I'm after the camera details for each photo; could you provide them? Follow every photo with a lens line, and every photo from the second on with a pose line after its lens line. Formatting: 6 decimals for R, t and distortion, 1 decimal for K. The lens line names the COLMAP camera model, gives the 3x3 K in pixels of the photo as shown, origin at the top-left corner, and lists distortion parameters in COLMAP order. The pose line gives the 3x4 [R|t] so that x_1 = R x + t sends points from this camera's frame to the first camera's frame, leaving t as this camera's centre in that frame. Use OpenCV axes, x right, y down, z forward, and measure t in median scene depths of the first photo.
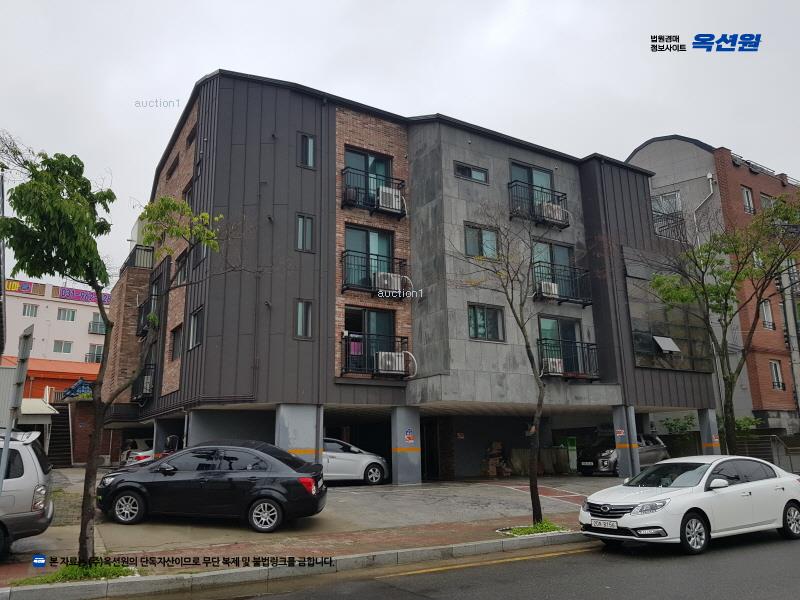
lens RADIAL K [[626.2, 0, 396.3], [0, 626.2, 296.4], [0, 0, 1]] dist [0.043398, -0.060774]
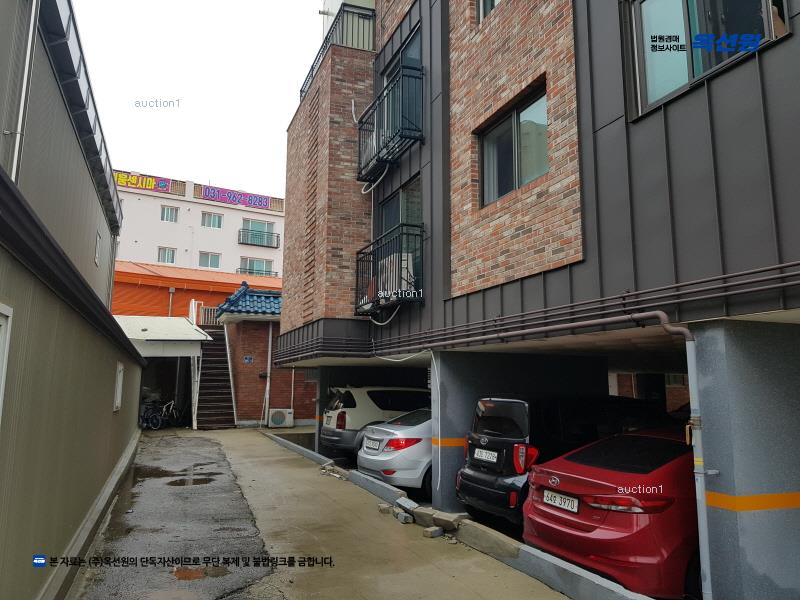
lens RADIAL K [[626.2, 0, 397.9], [0, 626.2, 294.2], [0, 0, 1]] dist [0.043398, -0.060774]
pose [[0.982154, 0.003001, -0.188054, -0.242499], [0.015054, 0.995410, 0.094508, 0.086356], [0.187474, -0.095653, 0.977601, 0.440388]]
